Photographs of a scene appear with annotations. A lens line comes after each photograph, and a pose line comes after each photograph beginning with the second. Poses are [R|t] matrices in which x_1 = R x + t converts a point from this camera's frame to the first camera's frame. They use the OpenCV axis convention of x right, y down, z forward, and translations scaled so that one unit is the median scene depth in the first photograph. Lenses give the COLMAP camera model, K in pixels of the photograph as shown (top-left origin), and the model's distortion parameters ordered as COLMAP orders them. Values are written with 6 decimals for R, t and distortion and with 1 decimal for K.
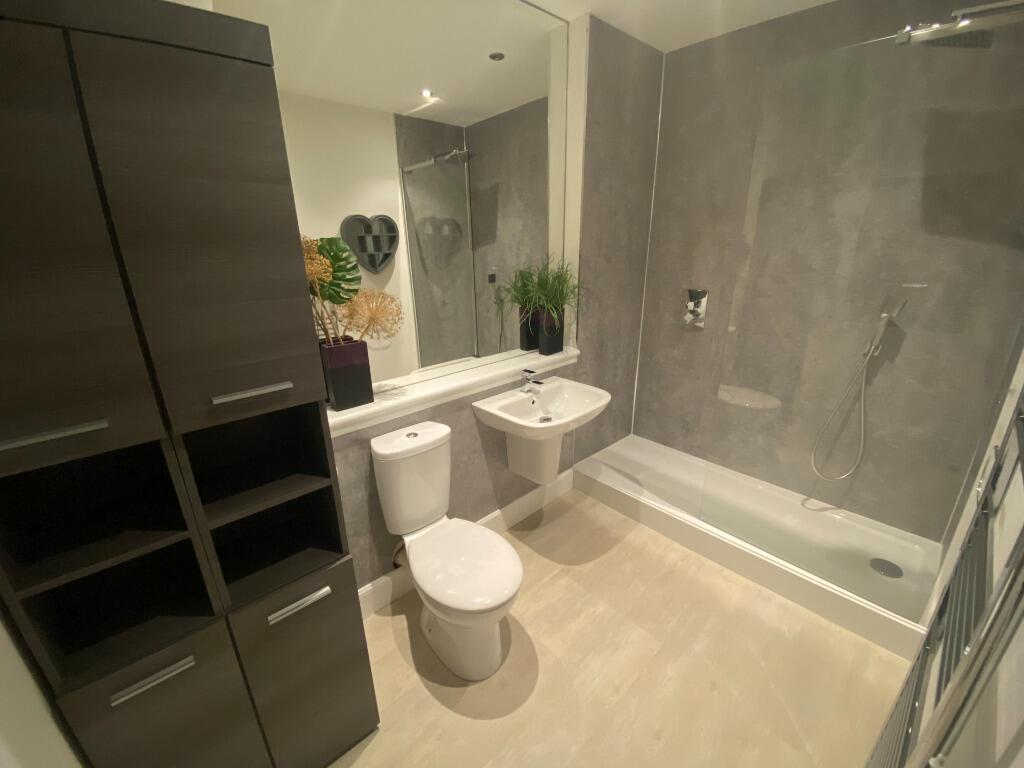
lens RADIAL K [[417.7, 0, 512.0], [0, 417.7, 384.0], [0, 0, 1]] dist [0.041922, -0.027409]
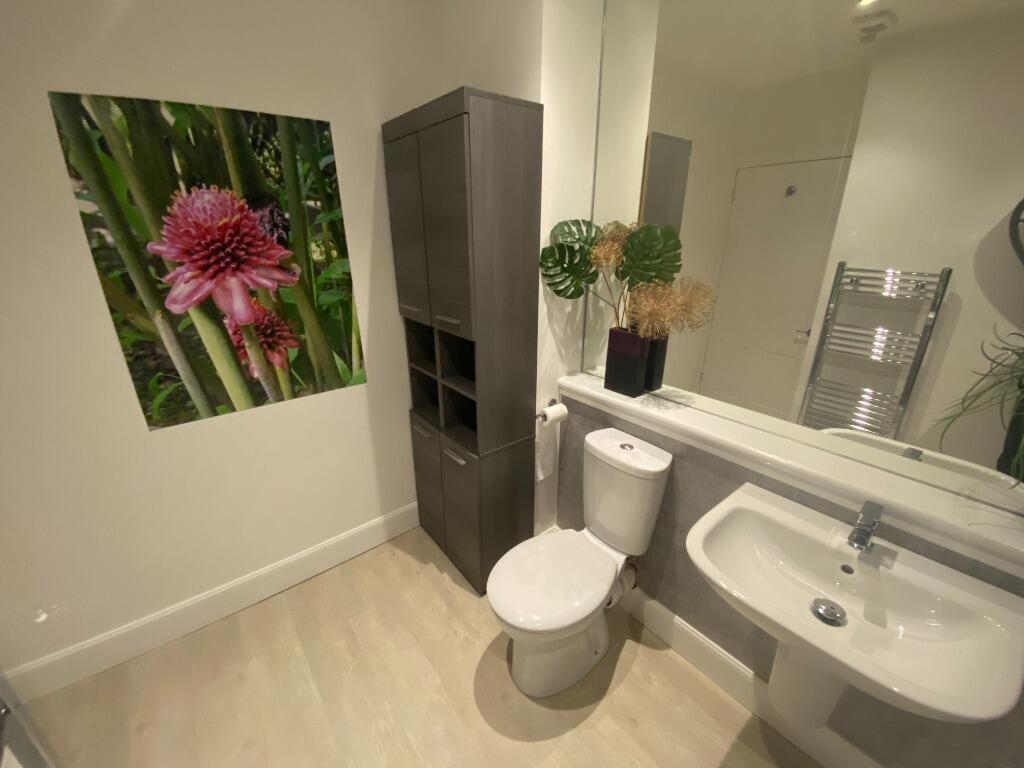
lens RADIAL K [[417.7, 0, 512.0], [0, 417.7, 384.0], [0, 0, 1]] dist [0.041922, -0.027409]
pose [[-0.065756, 0.356621, -0.931932, 0.544977], [-0.327351, 0.874556, 0.357763, -0.226212], [0.942612, 0.328594, 0.059233, 0.640036]]
